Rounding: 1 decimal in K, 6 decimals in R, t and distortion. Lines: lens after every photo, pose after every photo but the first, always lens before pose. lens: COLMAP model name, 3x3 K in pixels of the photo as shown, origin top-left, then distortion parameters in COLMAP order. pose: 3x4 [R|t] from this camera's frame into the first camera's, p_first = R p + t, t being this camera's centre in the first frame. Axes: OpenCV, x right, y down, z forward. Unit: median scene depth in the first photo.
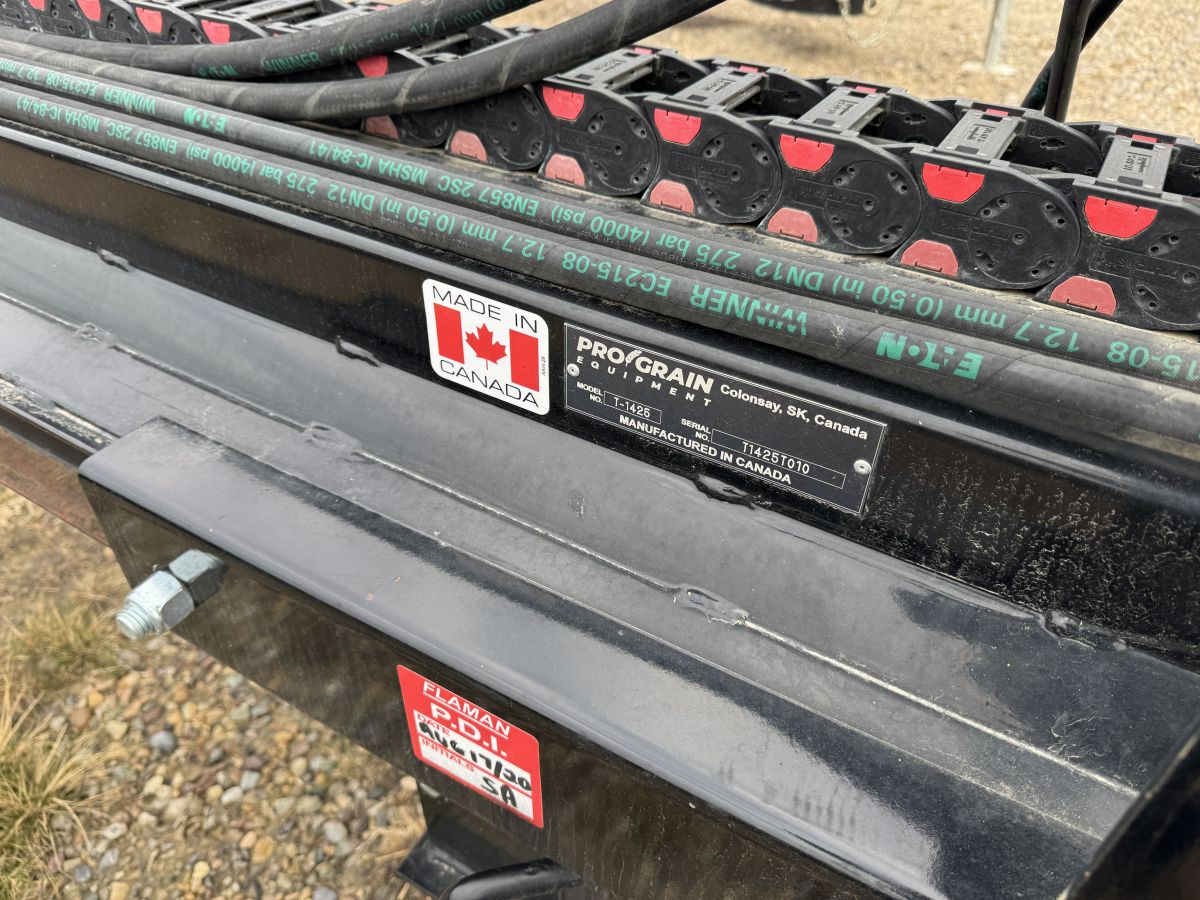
lens RADIAL K [[840.5, 0, 600.0], [0, 840.5, 450.0], [0, 0, 1]] dist [0.112862, -0.197049]
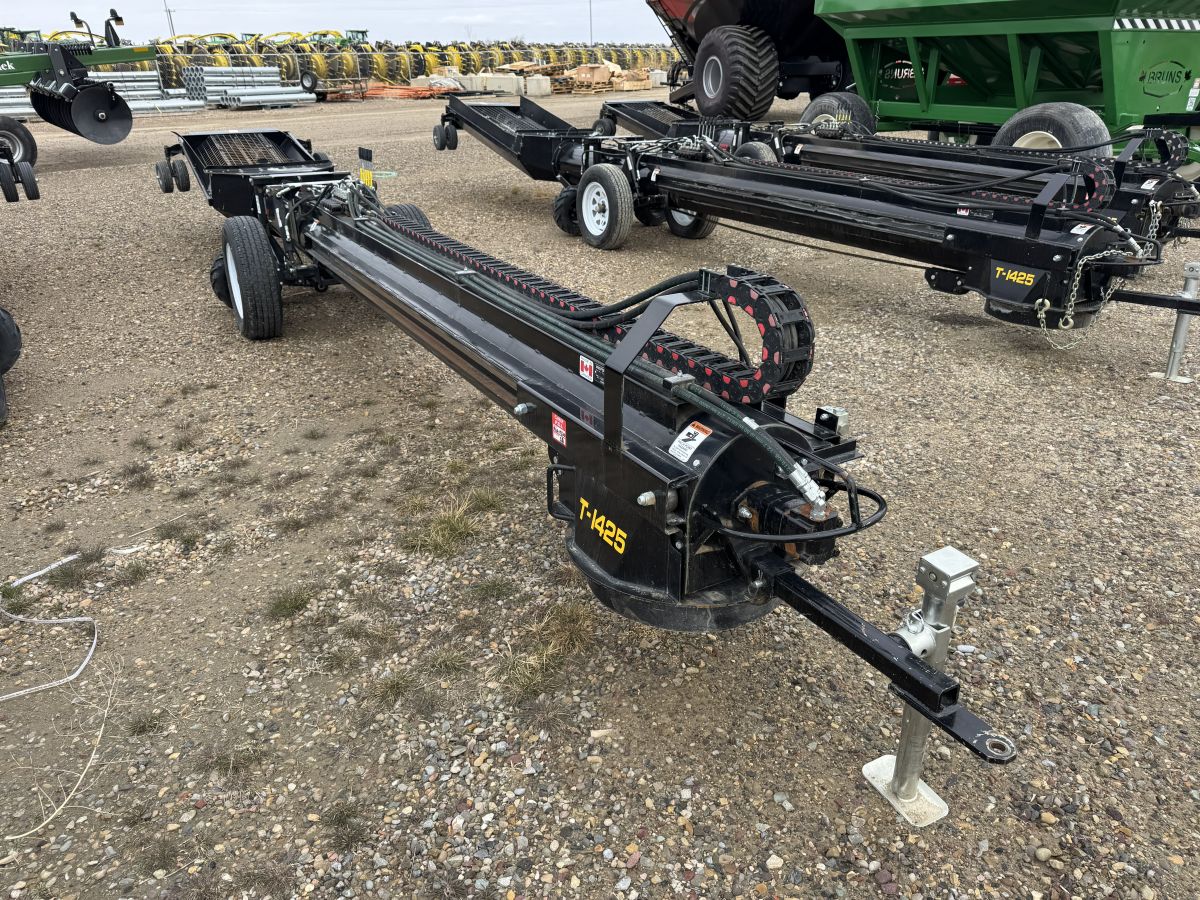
lens RADIAL K [[888.9, 0, 600.0], [0, 888.9, 450.0], [0, 0, 1]] dist [0.092335, -0.112736]
pose [[0.864629, 0.185052, -0.467089, 2.464100], [-0.308432, 0.929392, -0.202732, 1.361565], [0.396593, 0.319353, 0.860655, -3.373742]]
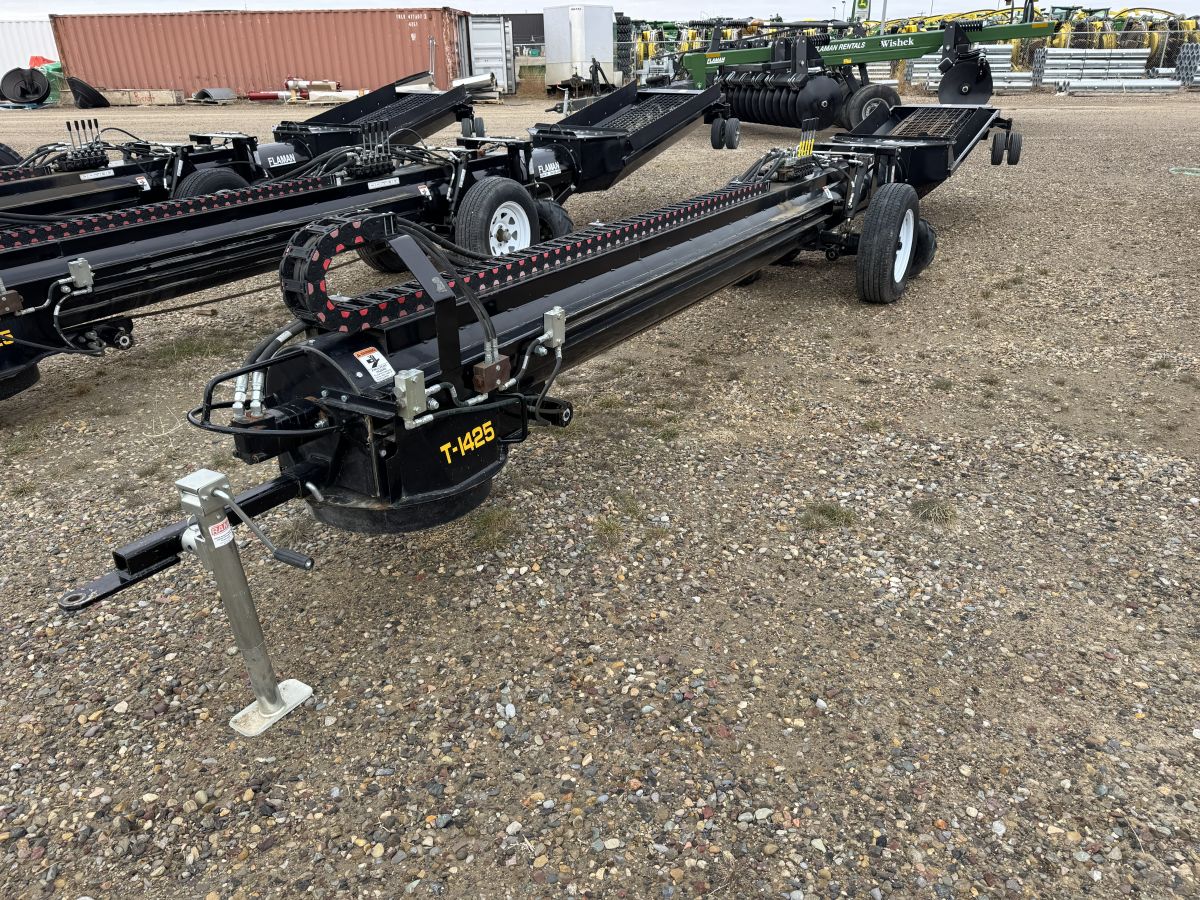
lens RADIAL K [[838.1, 0, 600.0], [0, 838.1, 450.0], [0, 0, 1]] dist [0.123720, -0.146242]
pose [[-0.025050, 0.416833, -0.908638, 2.646933], [-0.628786, 0.700044, 0.338477, 1.158172], [0.777175, 0.579818, 0.244563, -3.120054]]
